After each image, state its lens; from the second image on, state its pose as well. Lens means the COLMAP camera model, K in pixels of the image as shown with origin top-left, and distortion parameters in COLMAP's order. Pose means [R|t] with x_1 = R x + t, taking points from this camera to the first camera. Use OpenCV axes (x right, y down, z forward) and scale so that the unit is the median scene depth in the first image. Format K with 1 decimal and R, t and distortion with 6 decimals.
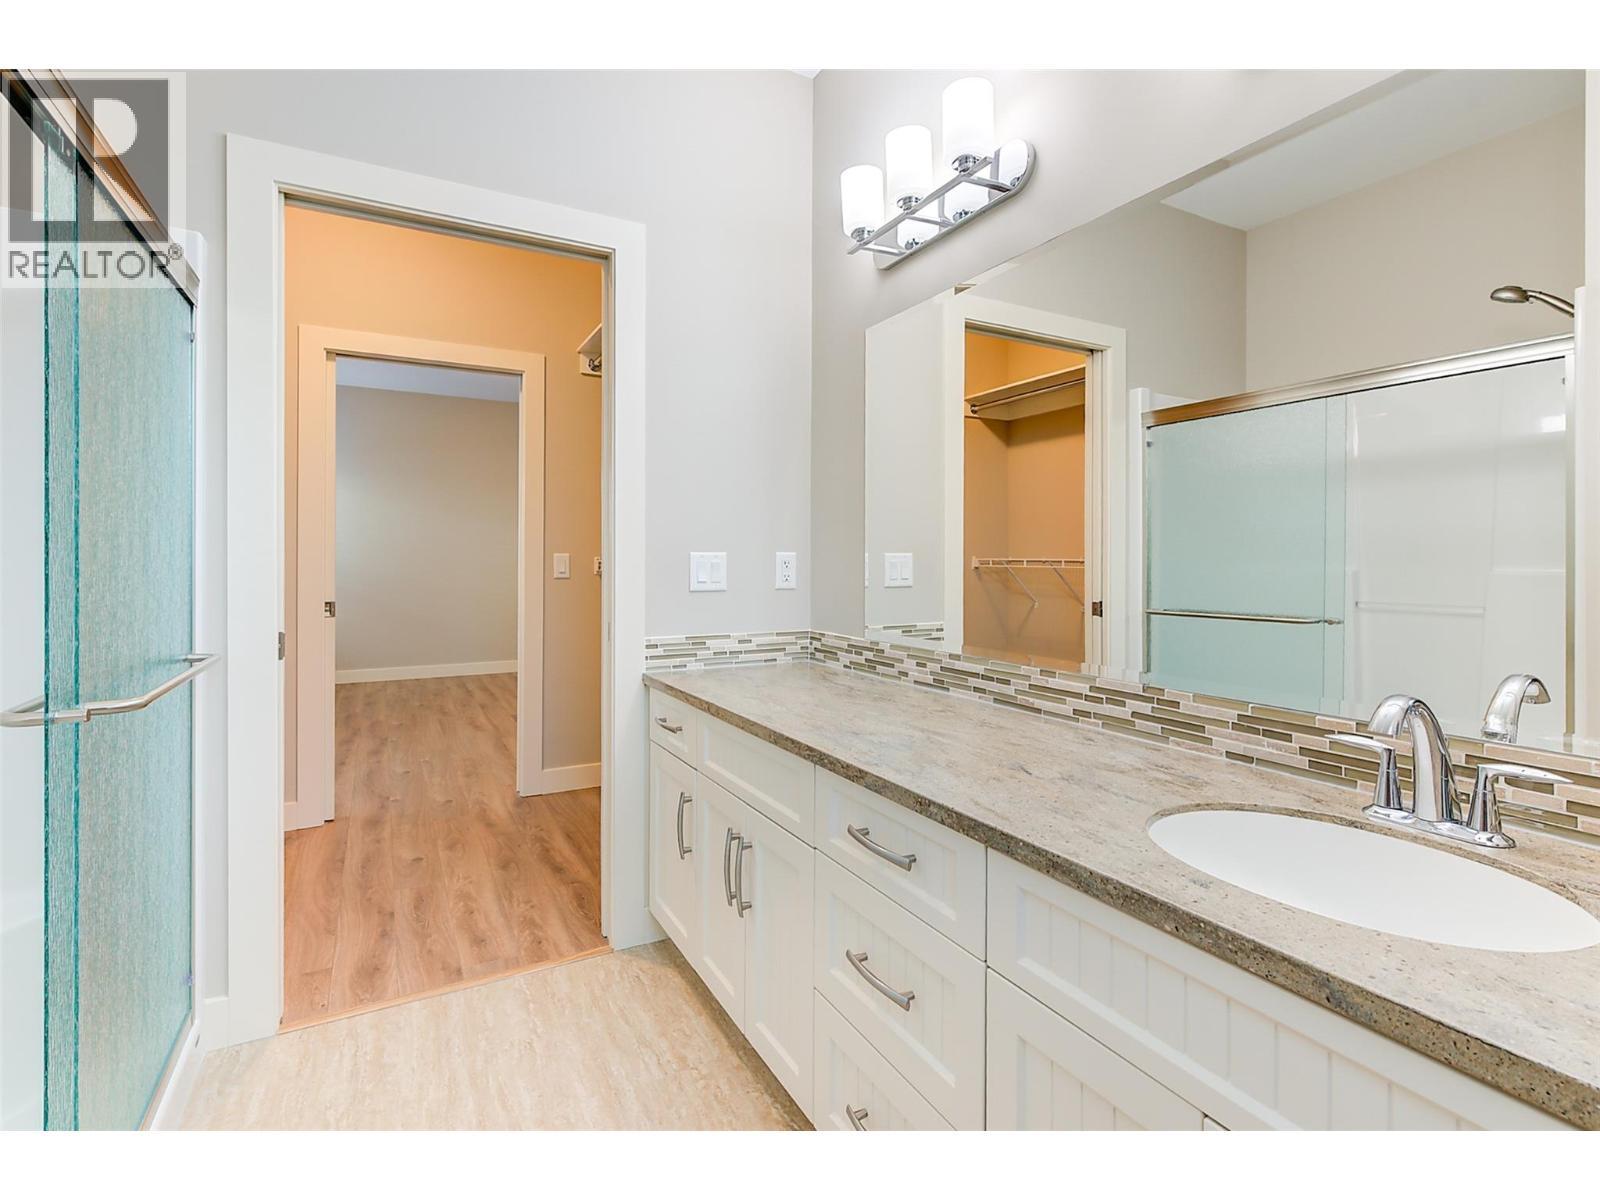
lens RADIAL K [[757.4, 0, 813.4], [0, 757.4, 588.9], [0, 0, 1]] dist [0.000359, 0.000176]
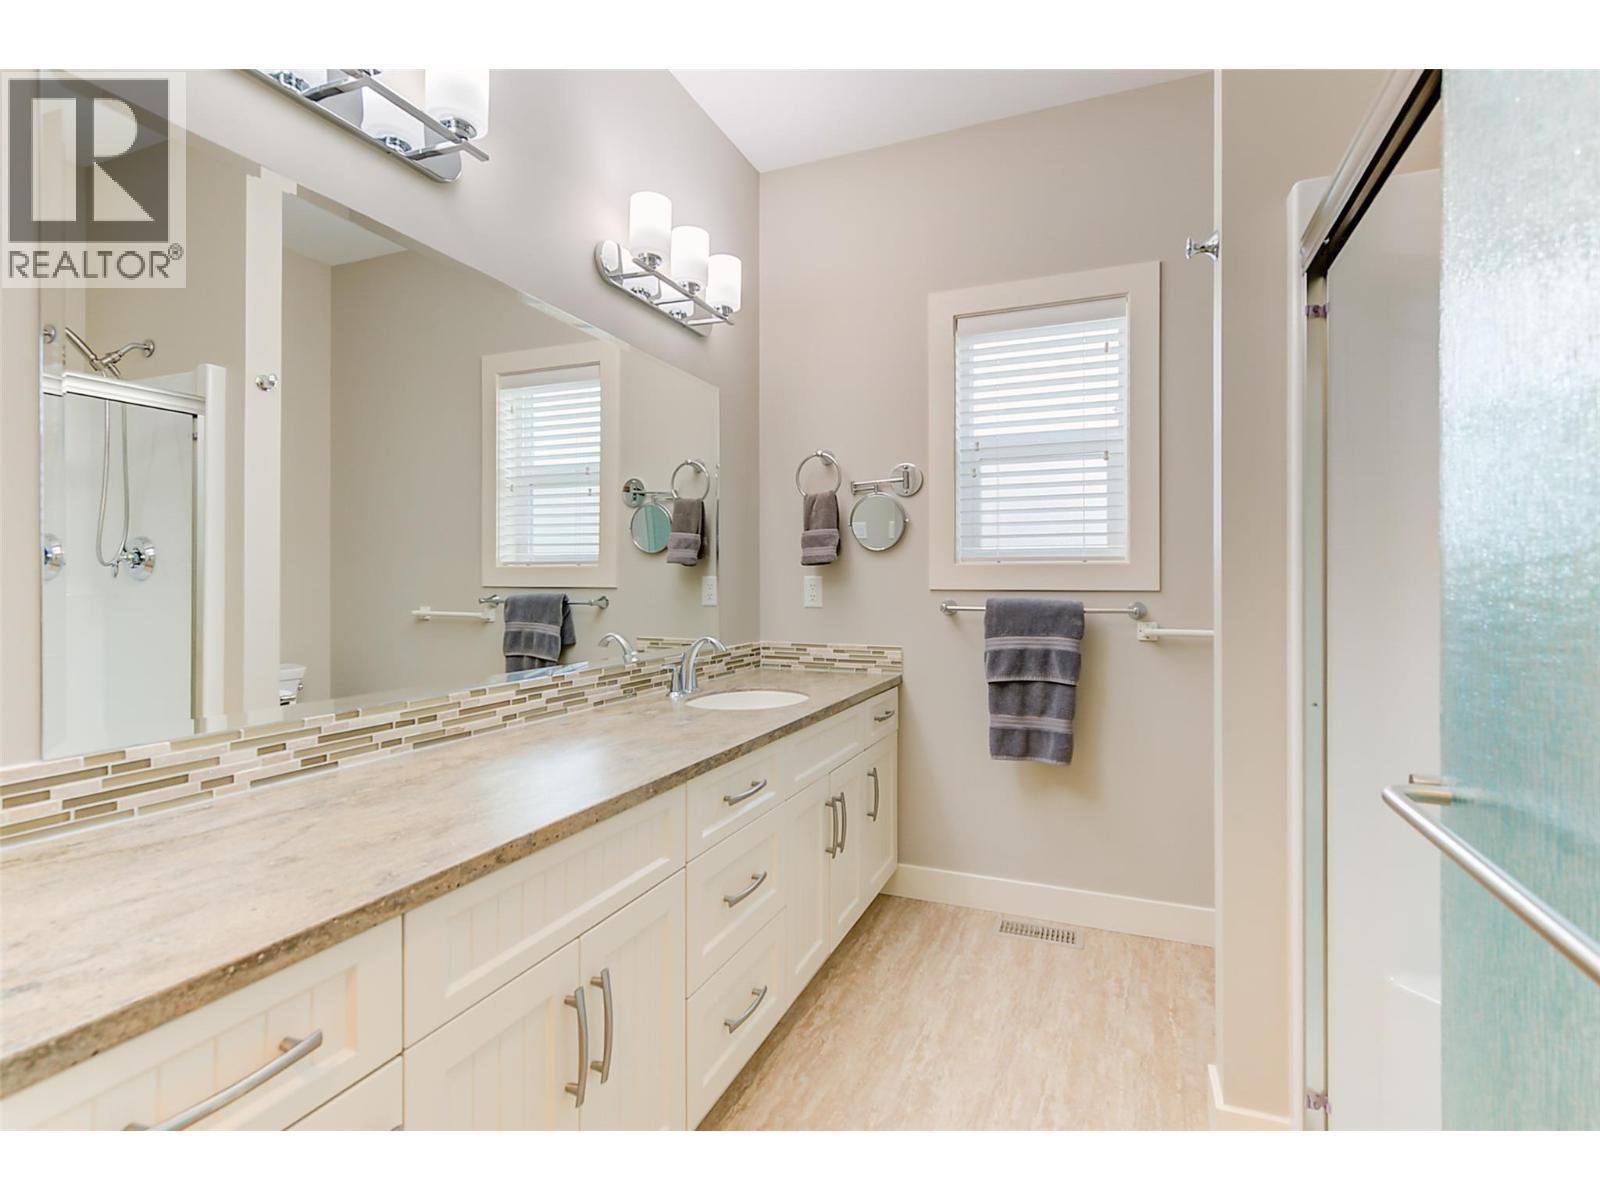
lens RADIAL K [[757.4, 0, 813.4], [0, 757.4, 588.9], [0, 0, 1]] dist [0.000359, 0.000176]
pose [[-0.622917, -0.012902, 0.782182, -0.732886], [0.023501, 0.999104, 0.035196, -0.051894], [-0.781935, 0.040306, -0.622055, 1.205444]]
